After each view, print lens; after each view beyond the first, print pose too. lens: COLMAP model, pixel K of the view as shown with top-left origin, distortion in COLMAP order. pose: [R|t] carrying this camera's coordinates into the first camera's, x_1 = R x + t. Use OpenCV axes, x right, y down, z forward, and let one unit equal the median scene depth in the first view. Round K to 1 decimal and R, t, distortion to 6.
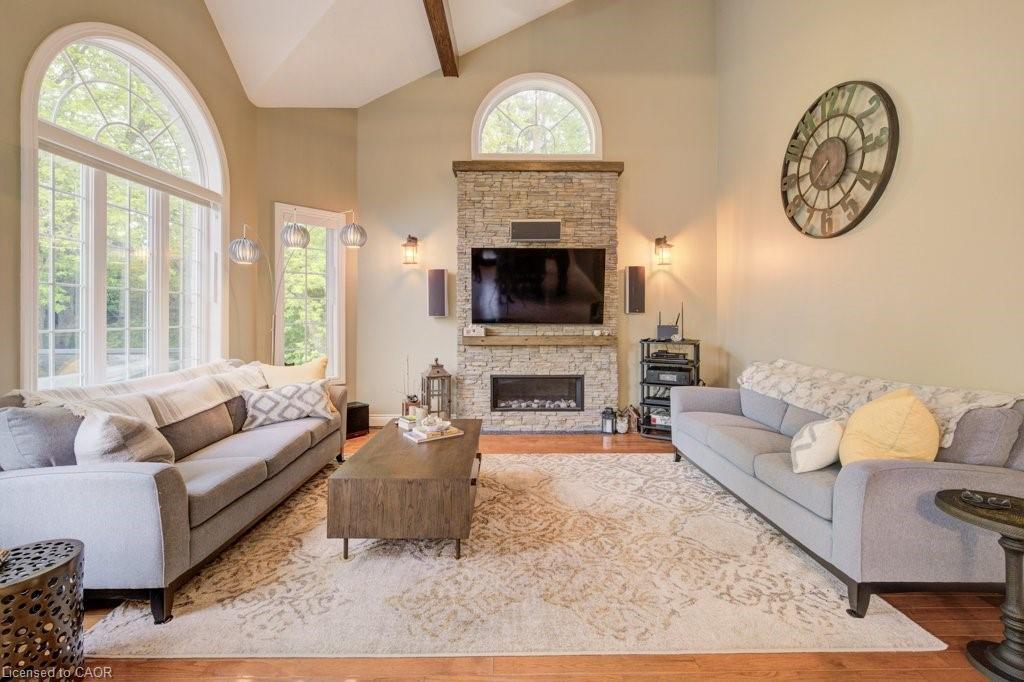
lens RADIAL K [[436.9, 0, 513.0], [0, 436.9, 314.4], [0, 0, 1]] dist [-0.001510, 0.000251]
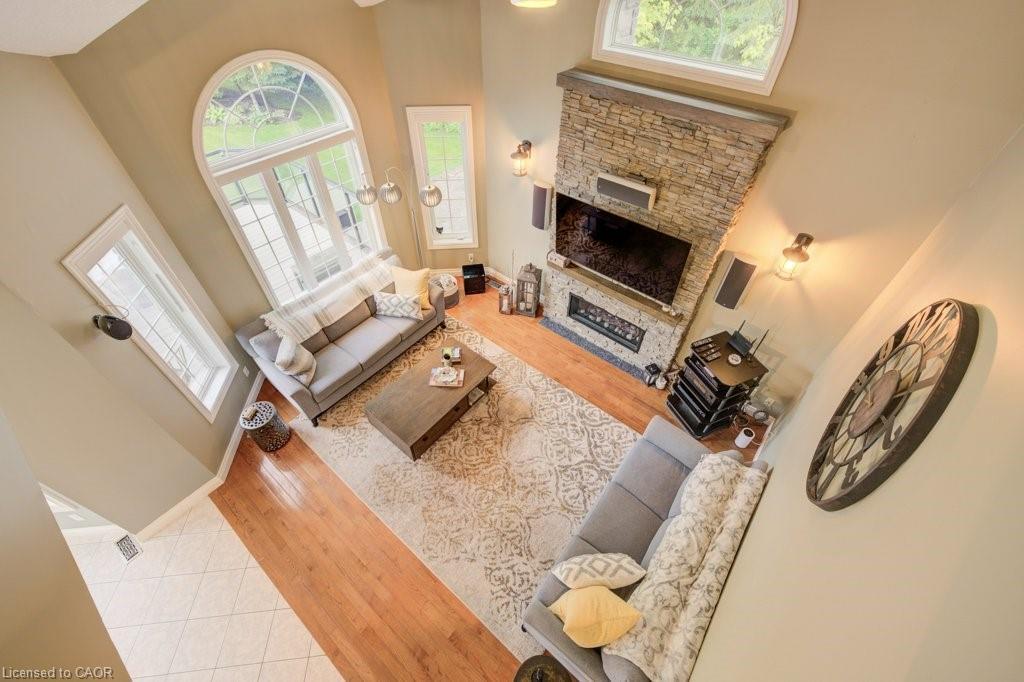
lens RADIAL K [[423.7, 0, 509.6], [0, 423.7, 329.6], [0, 0, 1]] dist [-0.000770, 0.000036]
pose [[0.764730, 0.464514, -0.446559, 0.367678], [-0.007035, 0.699015, 0.715073, -0.583706], [0.644313, -0.543696, 0.537825, 0.261630]]
